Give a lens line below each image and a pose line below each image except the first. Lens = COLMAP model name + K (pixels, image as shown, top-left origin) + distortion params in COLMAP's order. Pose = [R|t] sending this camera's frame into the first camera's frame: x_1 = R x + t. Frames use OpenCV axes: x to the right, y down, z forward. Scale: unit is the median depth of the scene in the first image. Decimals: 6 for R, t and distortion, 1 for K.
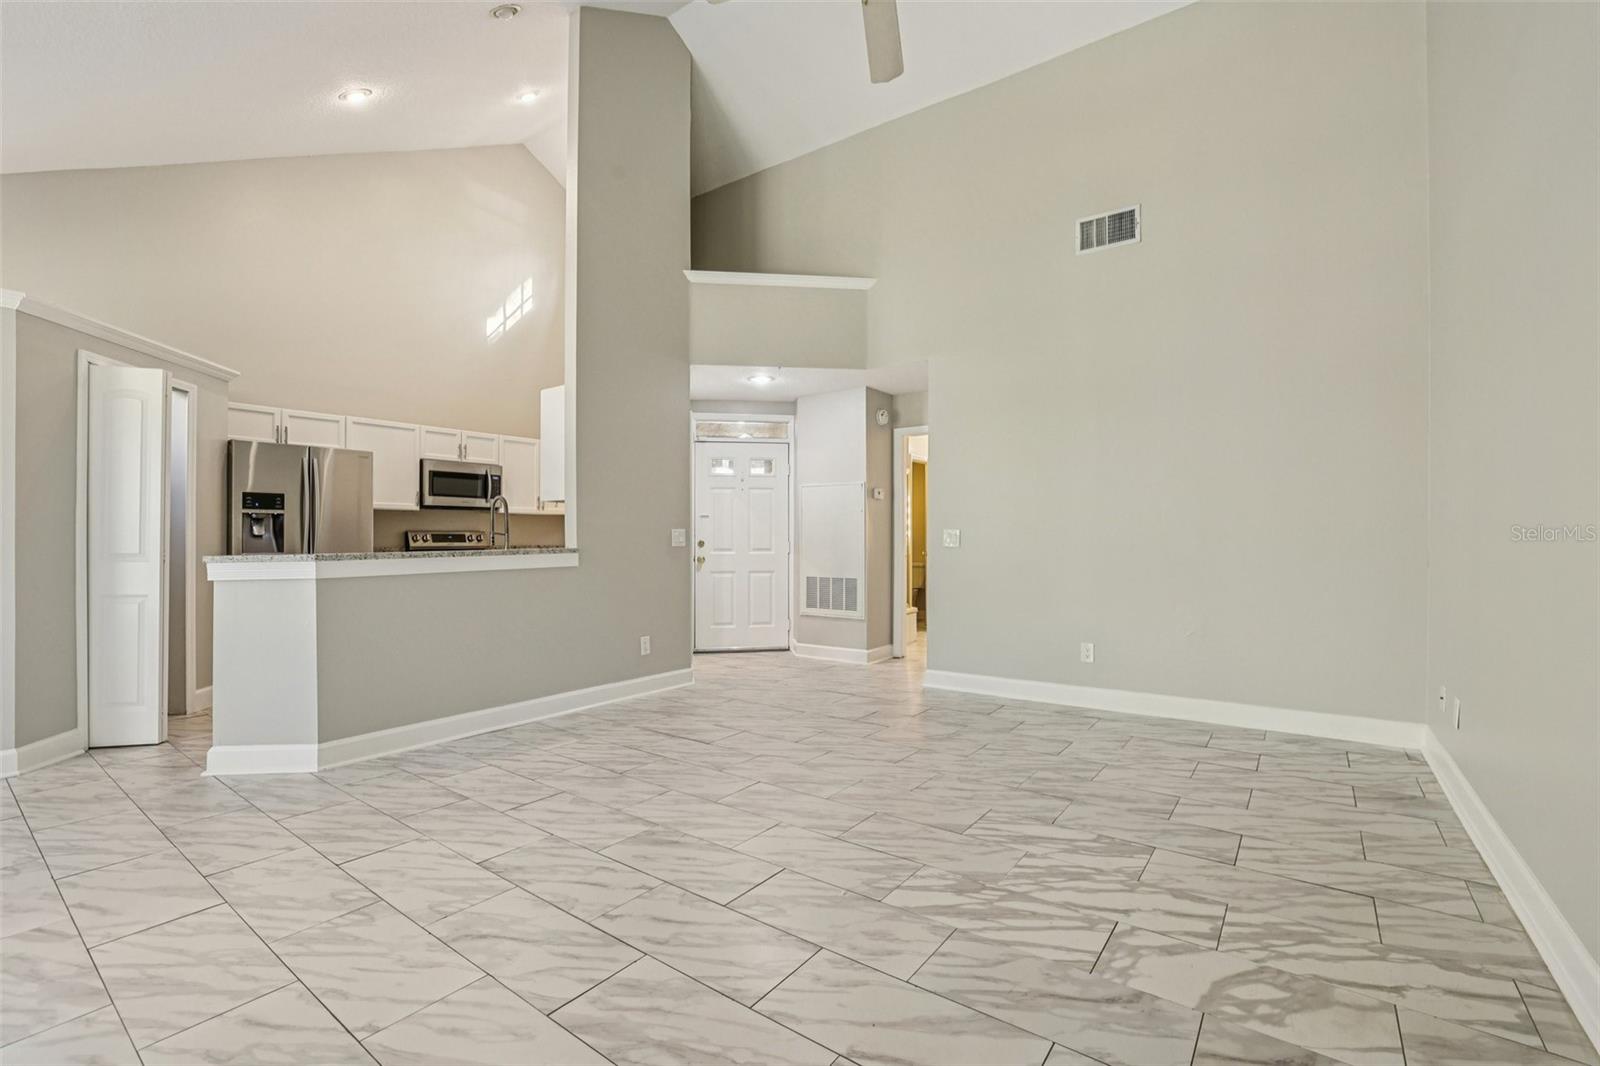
lens RADIAL K [[696.9, 0, 792.2], [0, 696.9, 543.7], [0, 0, 1]] dist [-0.040143, 0.012551]
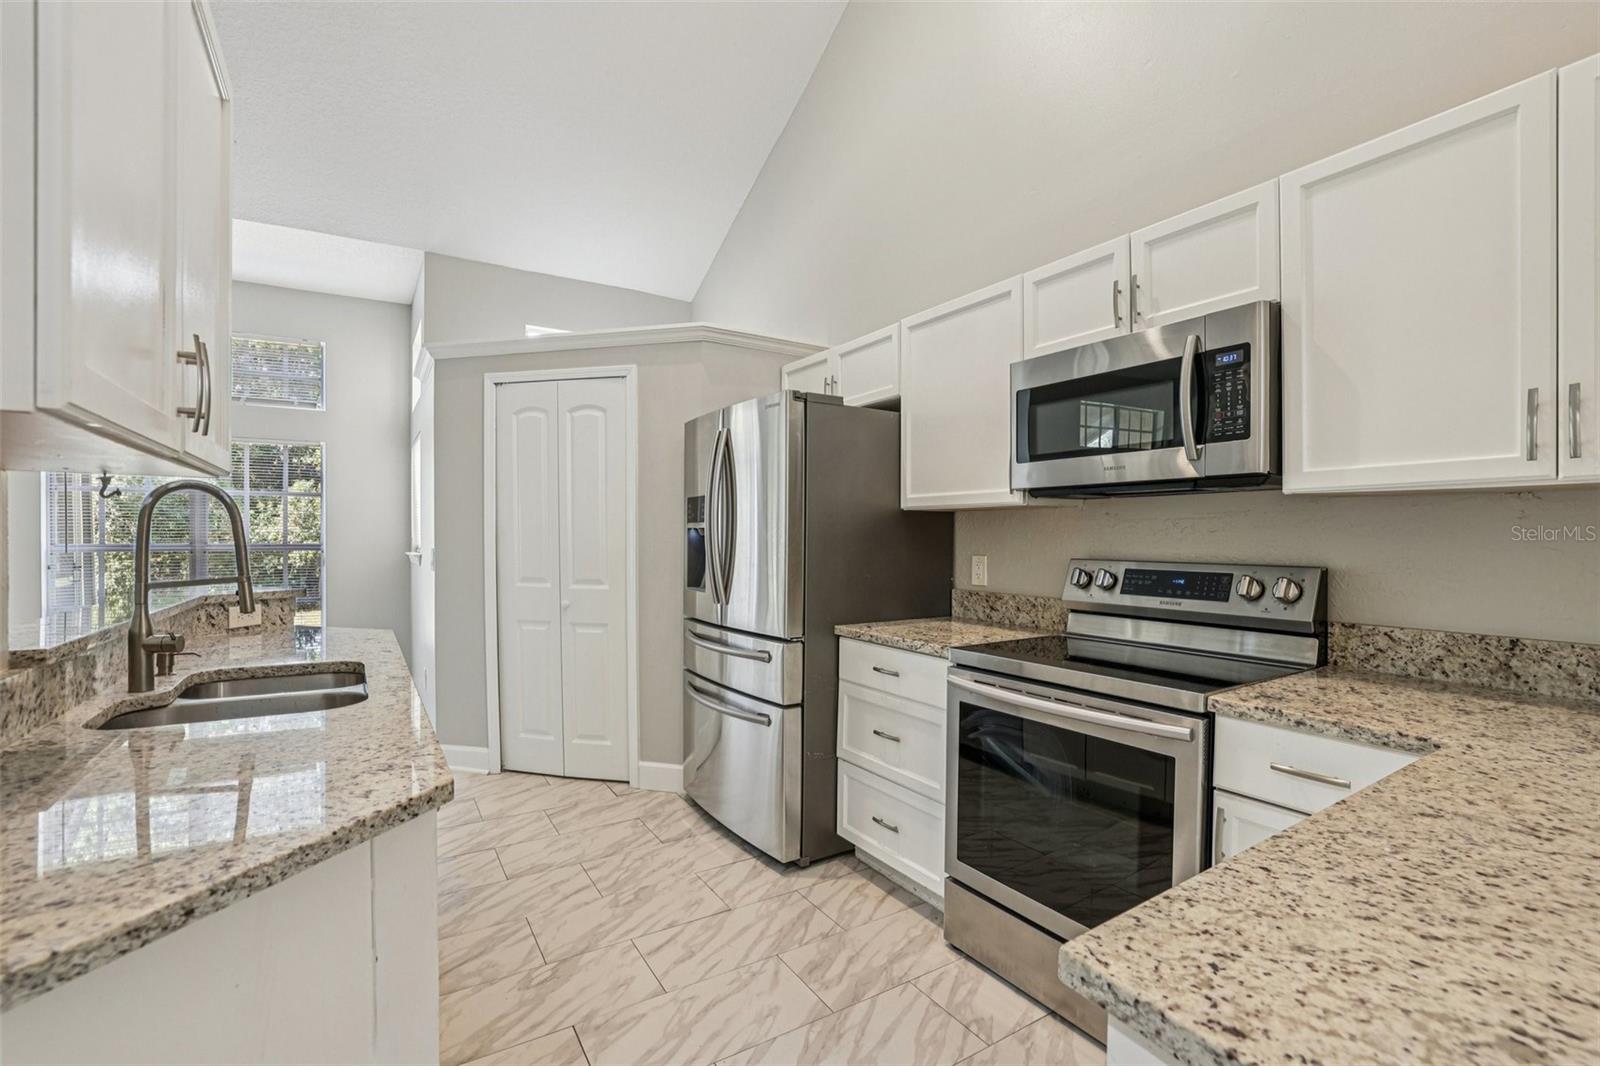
lens RADIAL K [[696.9, 0, 775.4], [0, 696.9, 535.5], [0, 0, 1]] dist [-0.040143, 0.012551]
pose [[-0.360819, -0.001079, -0.932635, -0.244547], [-0.012031, 0.999922, 0.003498, -0.052494], [0.932558, 0.012483, -0.360803, 1.708736]]
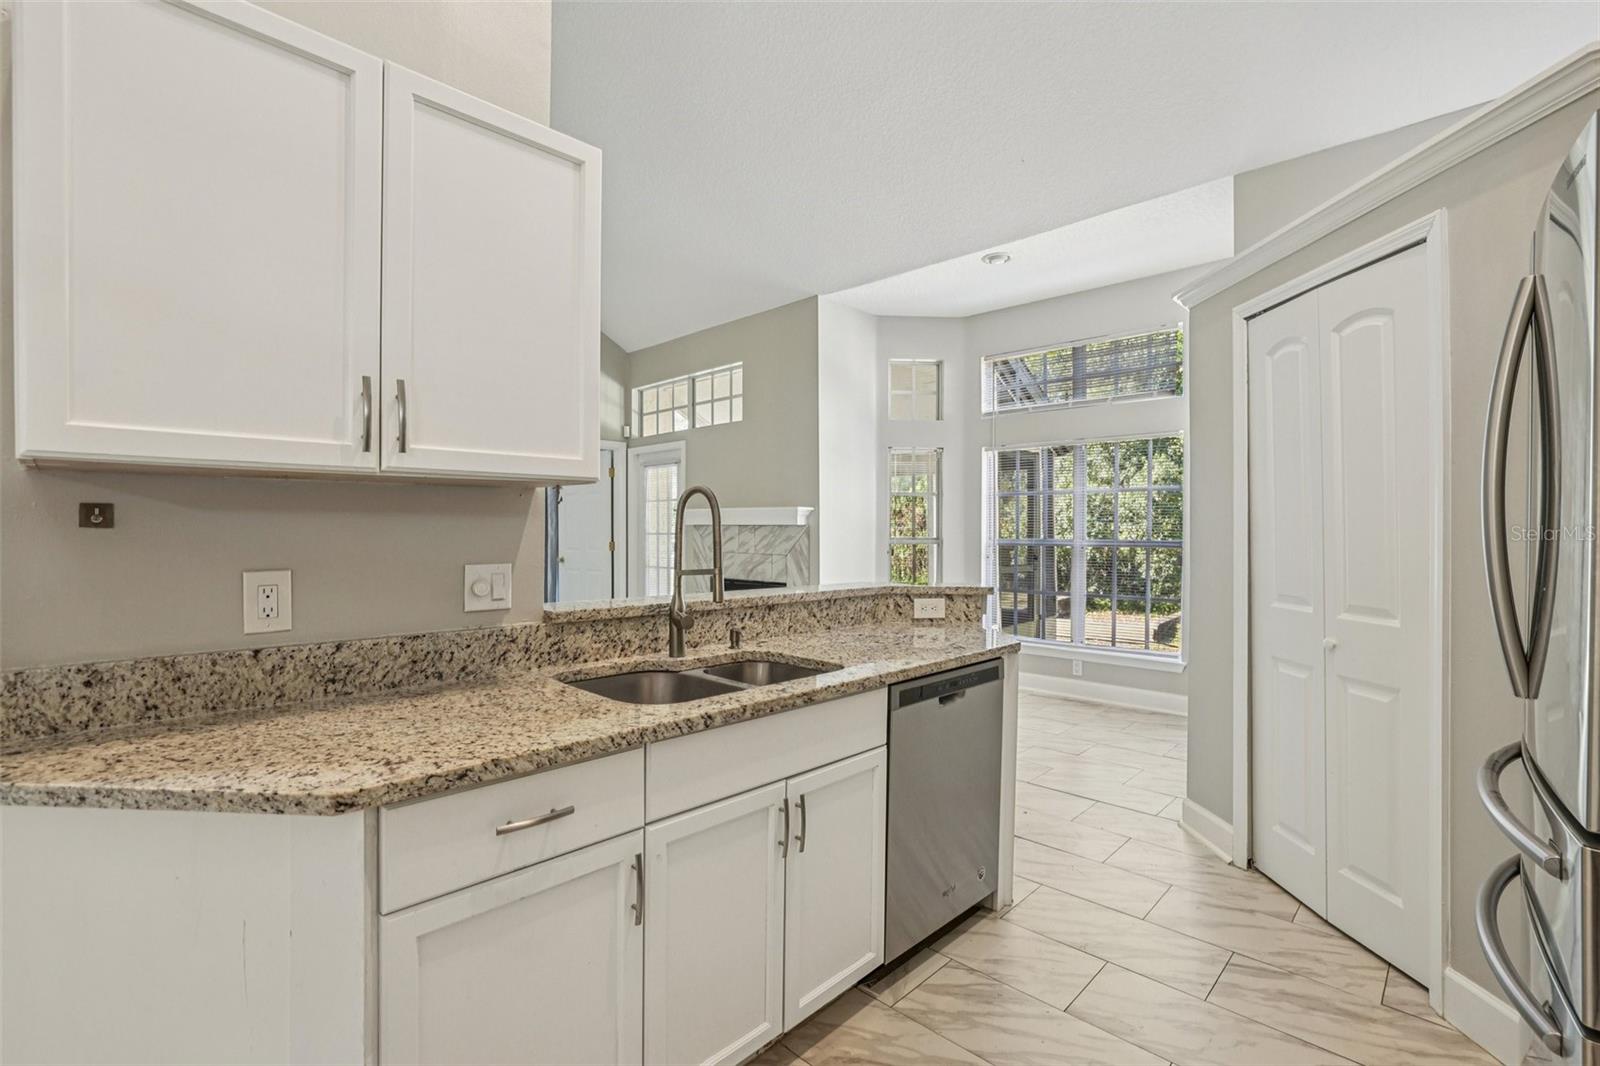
lens RADIAL K [[696.9, 0, 808.4], [0, 696.9, 540.2], [0, 0, 1]] dist [-0.040143, 0.012551]
pose [[-0.994190, -0.004552, 0.107545, -0.655312], [-0.002173, 0.999751, 0.022228, -0.051914], [-0.107620, 0.021865, -0.993952, 1.718006]]
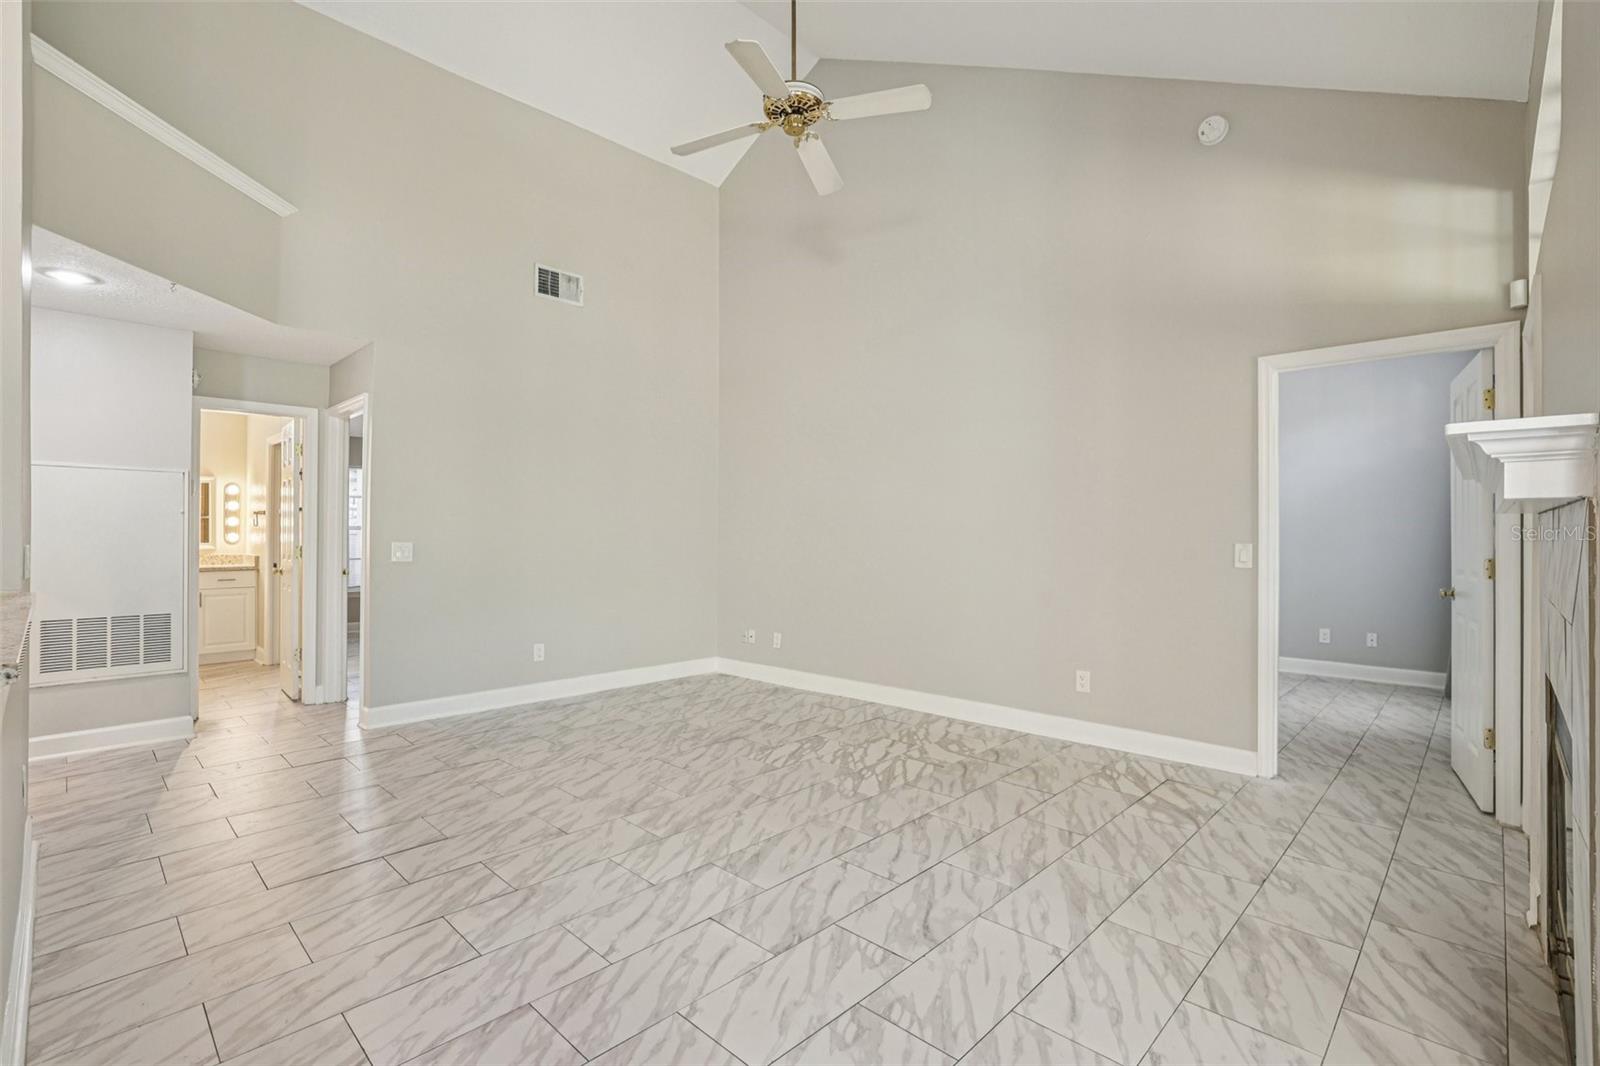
lens RADIAL K [[741.3, 0, 782.7], [0, 741.3, 525.6], [0, 0, 1]] dist [-0.016942, 0.005153]
pose [[0.138379, 0.015499, 0.990258, -0.885578], [0.004095, 0.999860, -0.016222, -0.032878], [-0.990371, 0.006300, 0.138296, 0.556741]]
